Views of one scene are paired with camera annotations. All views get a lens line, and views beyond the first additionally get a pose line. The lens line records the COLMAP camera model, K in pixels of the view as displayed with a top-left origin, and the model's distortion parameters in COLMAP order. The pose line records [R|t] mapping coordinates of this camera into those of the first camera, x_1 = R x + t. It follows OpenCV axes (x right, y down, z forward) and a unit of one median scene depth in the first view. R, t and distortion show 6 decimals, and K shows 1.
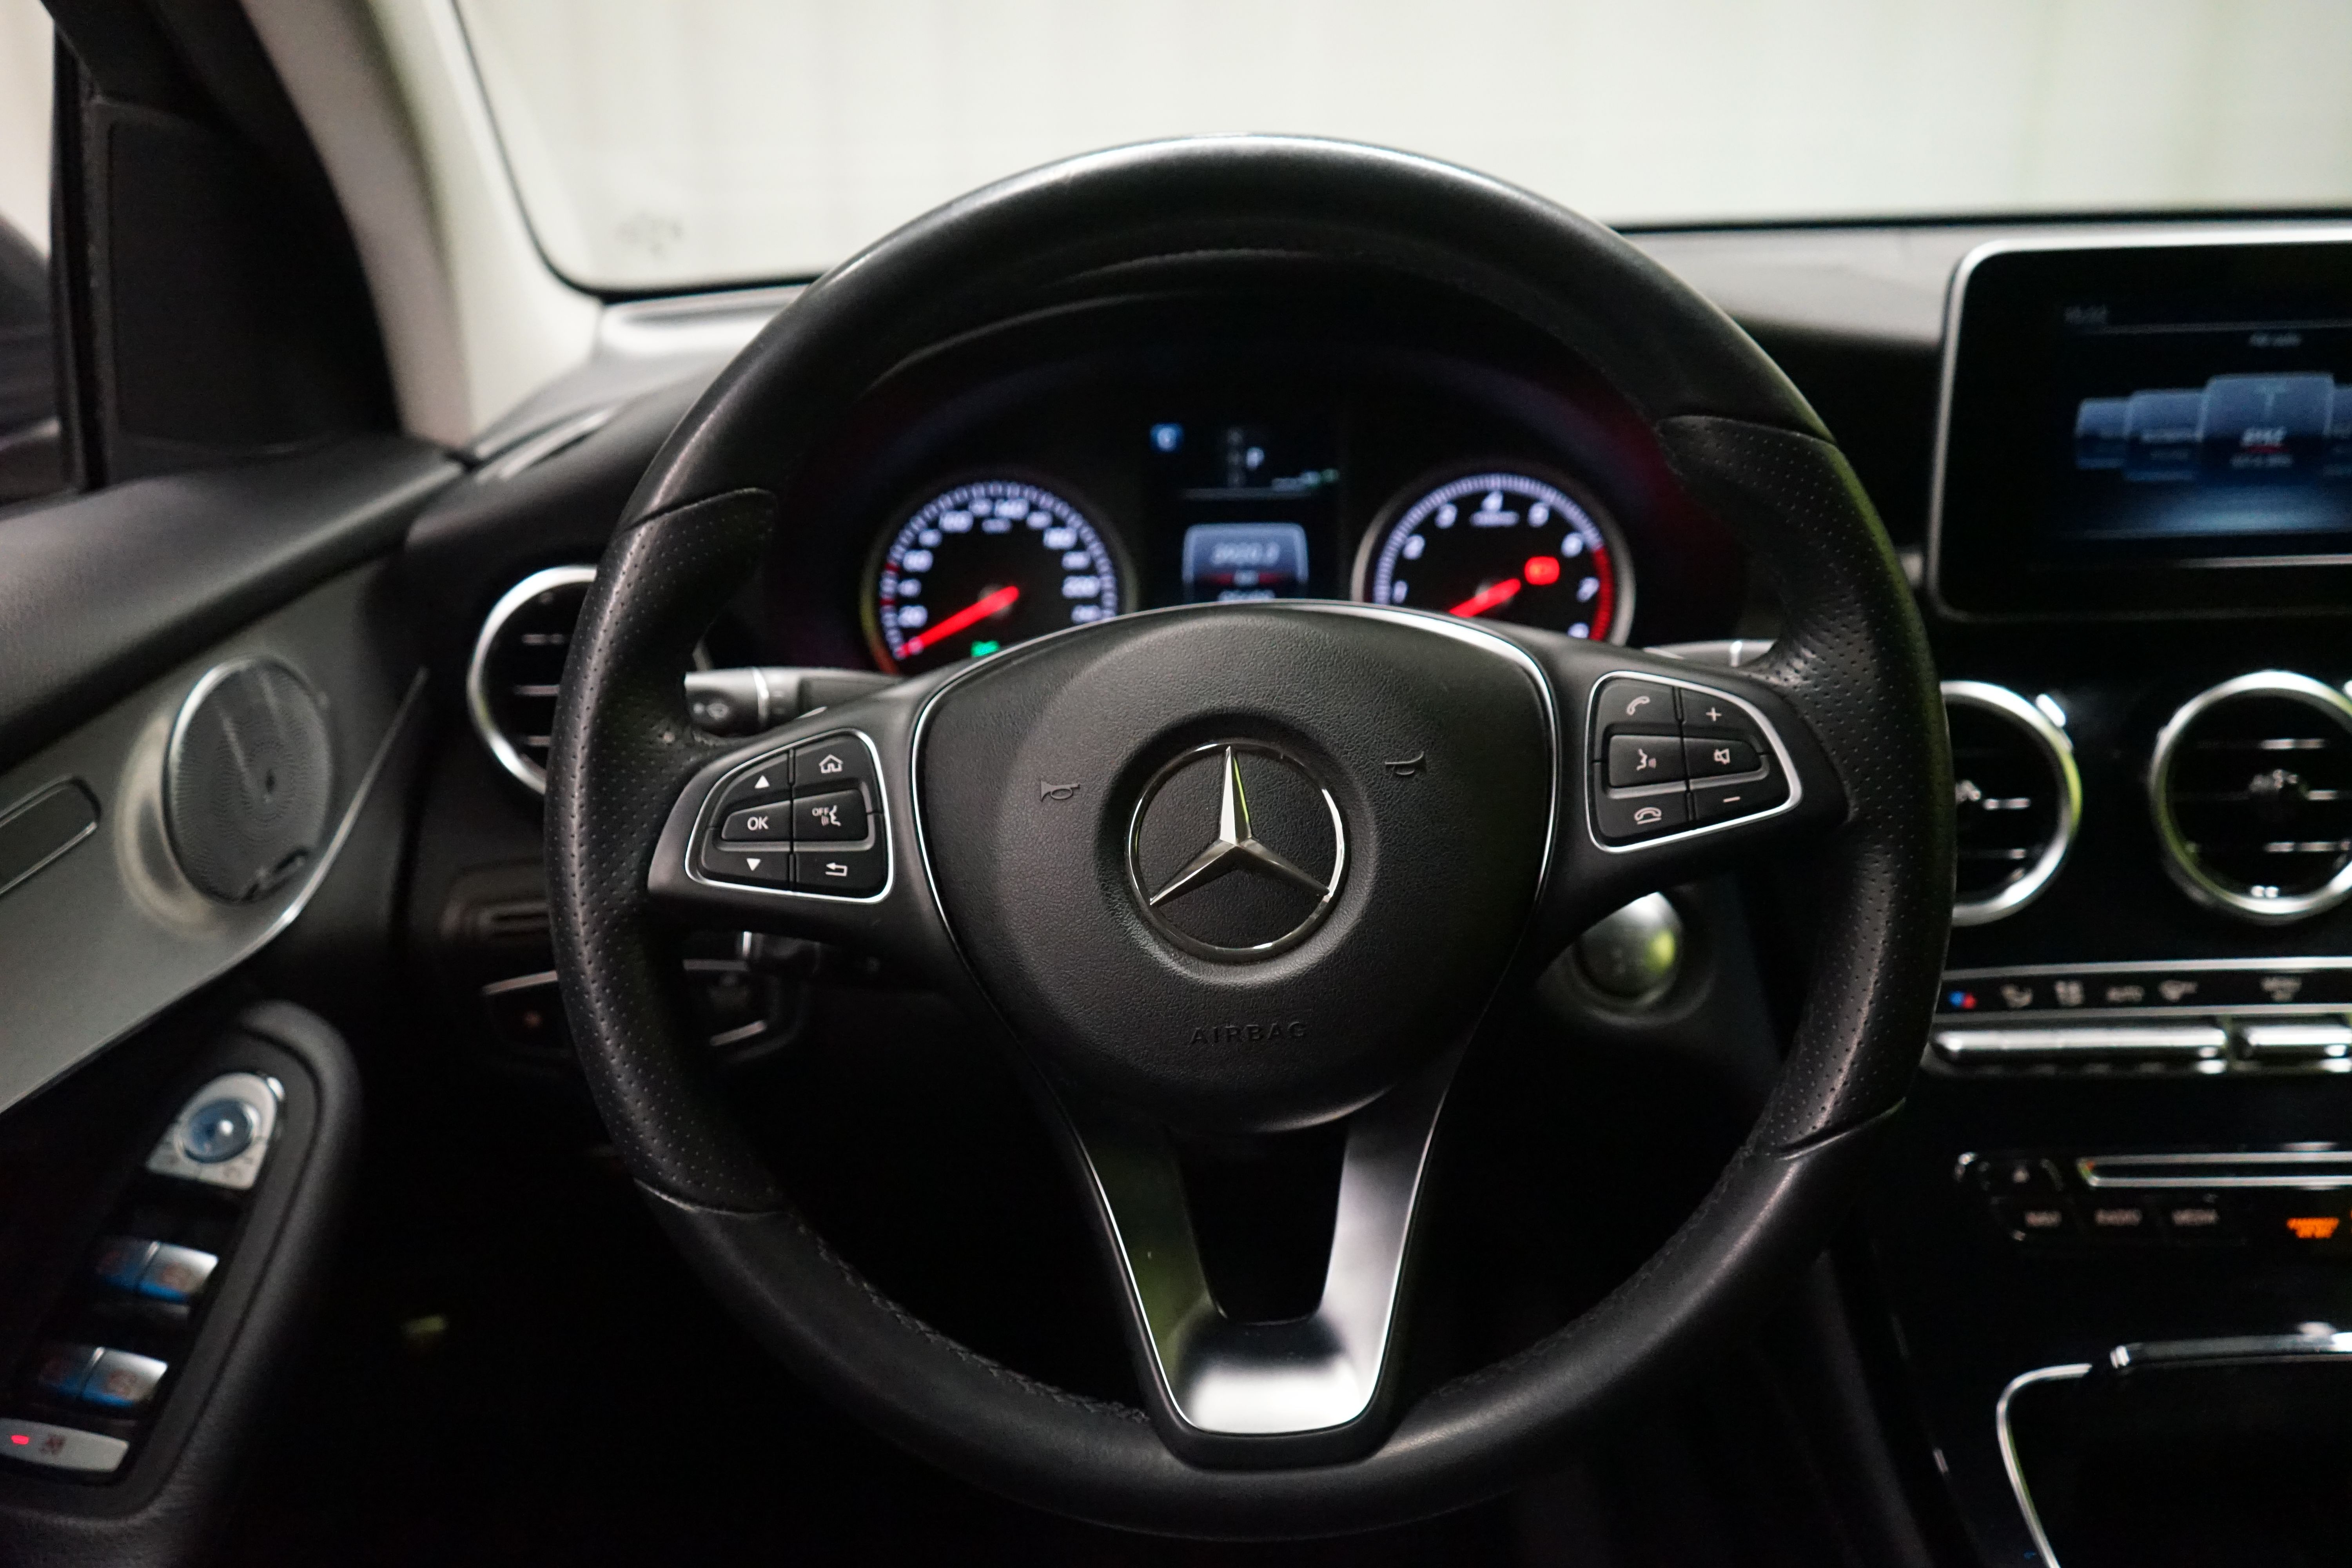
lens RADIAL K [[1893.9, 0, 1160.2], [0, 1893.9, 778.3], [0, 0, 1]] dist [-0.019405, 0.003591]
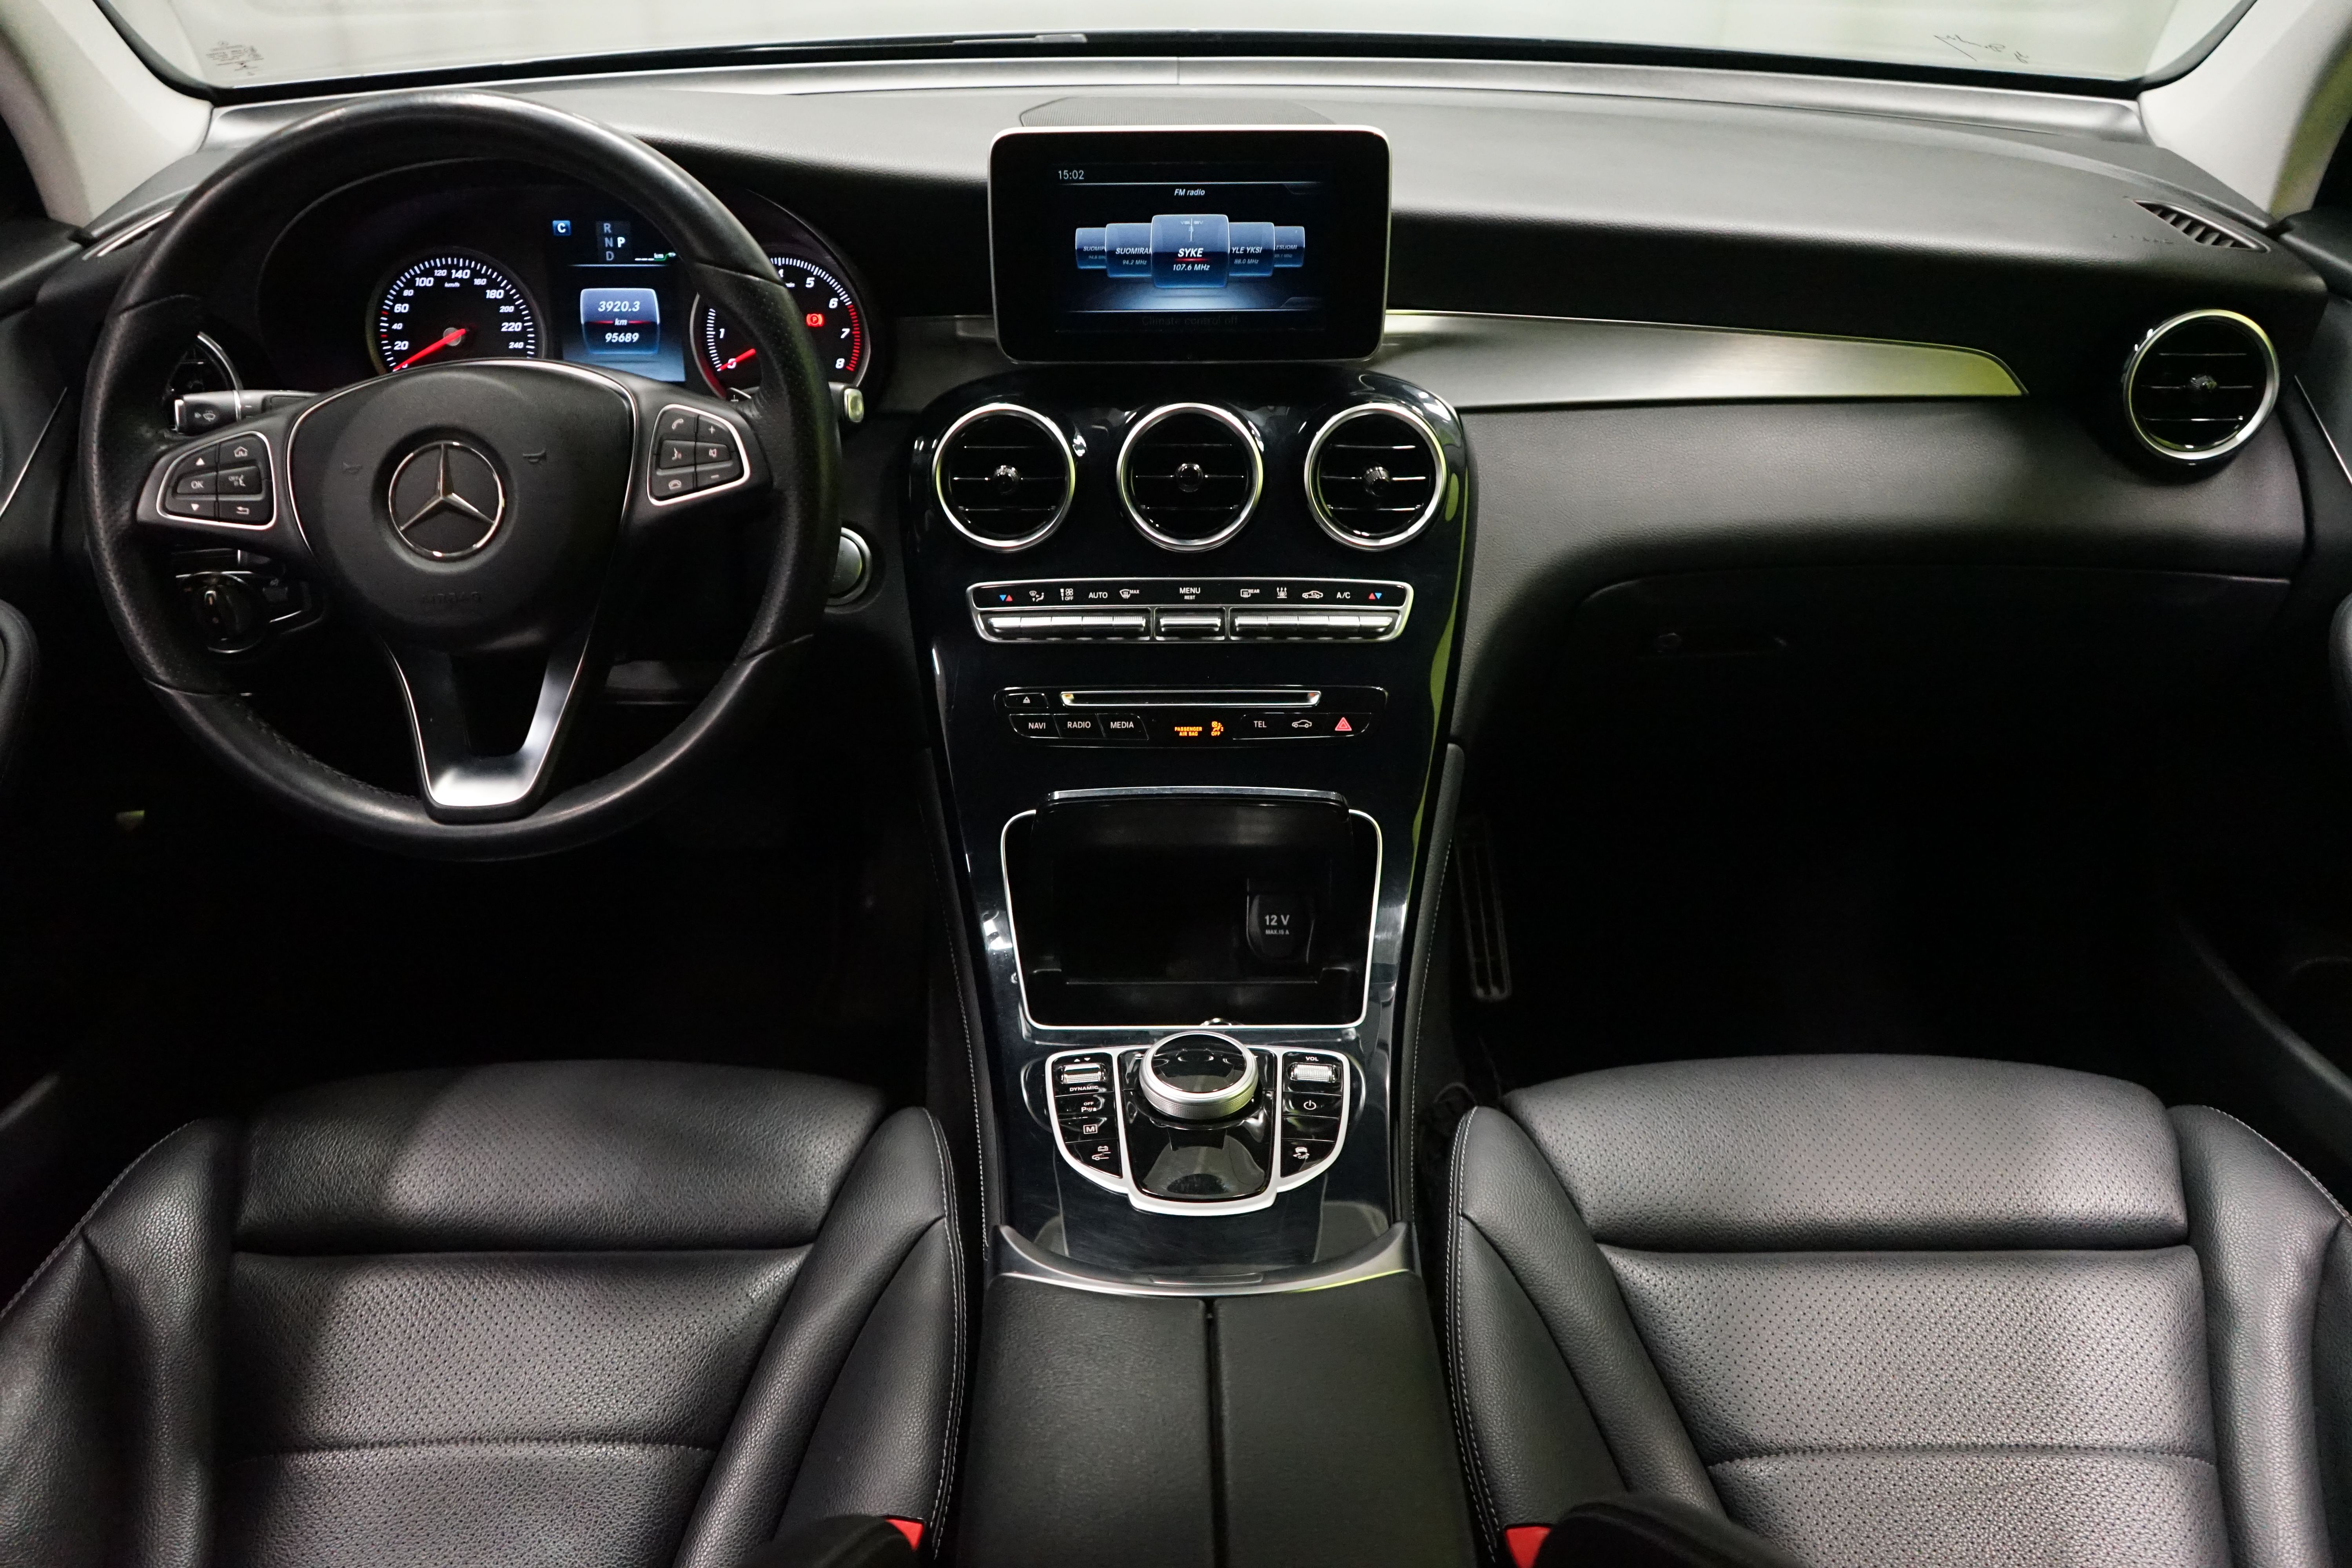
lens RADIAL K [[1893.9, 0, 1190.3], [0, 1893.9, 780.8], [0, 0, 1]] dist [-0.019405, 0.003591]
pose [[0.998893, 0.004698, 0.046812, 0.512079], [-0.013030, 0.983702, 0.179332, -0.025778], [-0.045206, -0.179743, 0.982674, -0.682819]]
